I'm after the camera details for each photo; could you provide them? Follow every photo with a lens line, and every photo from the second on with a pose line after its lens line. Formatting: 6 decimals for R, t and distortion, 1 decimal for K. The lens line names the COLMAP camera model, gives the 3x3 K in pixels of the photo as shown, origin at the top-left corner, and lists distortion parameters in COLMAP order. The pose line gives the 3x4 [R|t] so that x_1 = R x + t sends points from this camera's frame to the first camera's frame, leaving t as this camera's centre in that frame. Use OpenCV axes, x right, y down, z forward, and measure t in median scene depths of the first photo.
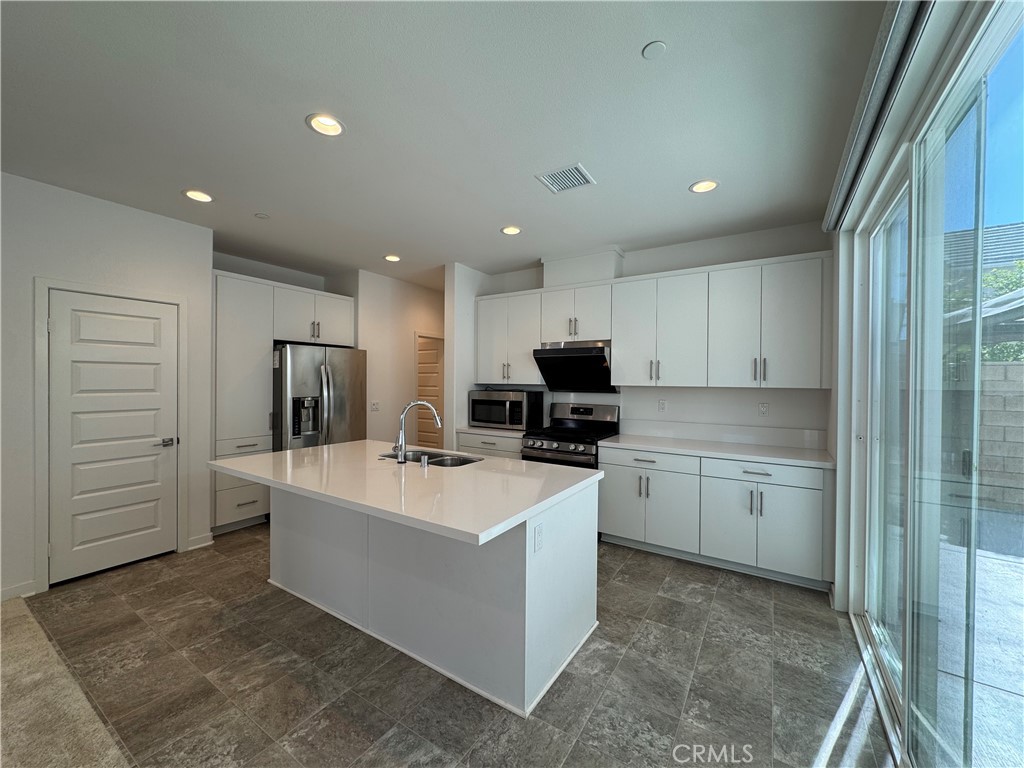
lens RADIAL K [[406.6, 0, 512.0], [0, 406.6, 384.0], [0, 0, 1]] dist [-0.001564, -0.000110]
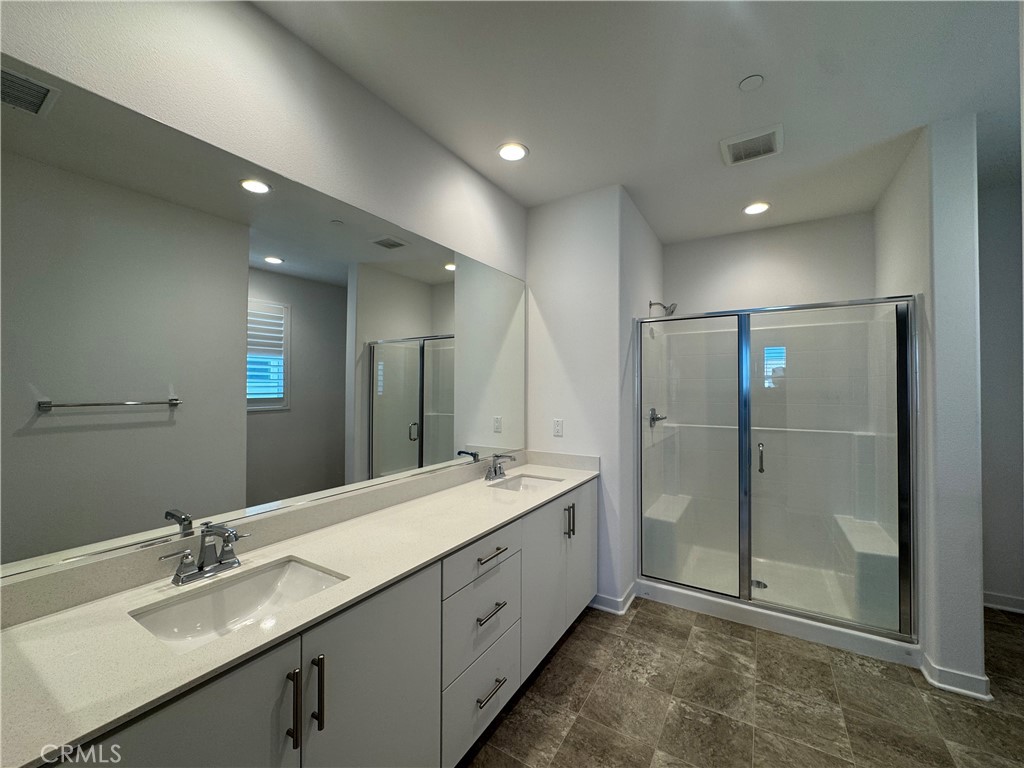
lens RADIAL K [[406.6, 0, 512.0], [0, 406.6, 384.0], [0, 0, 1]] dist [-0.001564, -0.000110]
pose [[0.019734, -0.021411, -0.999576, 0.617296], [-0.008367, 0.999732, -0.021580, 0.002178], [0.999770, 0.008790, 0.019550, 0.504896]]
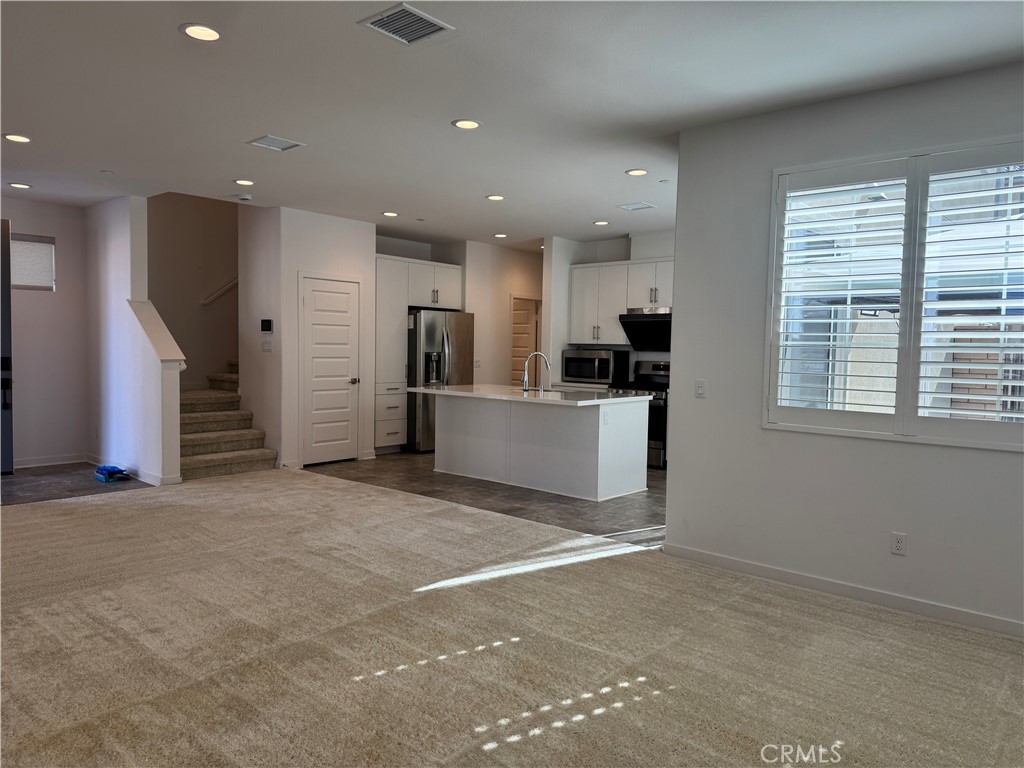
lens RADIAL K [[719.0, 0, 512.0], [0, 719.0, 384.0], [0, 0, 1]] dist [0.085048, -0.111303]
pose [[0.989641, 0.018615, -0.142349, 0.044403], [-0.012460, 0.998953, 0.044016, 0.027658], [0.143019, -0.041786, 0.988837, -1.086427]]
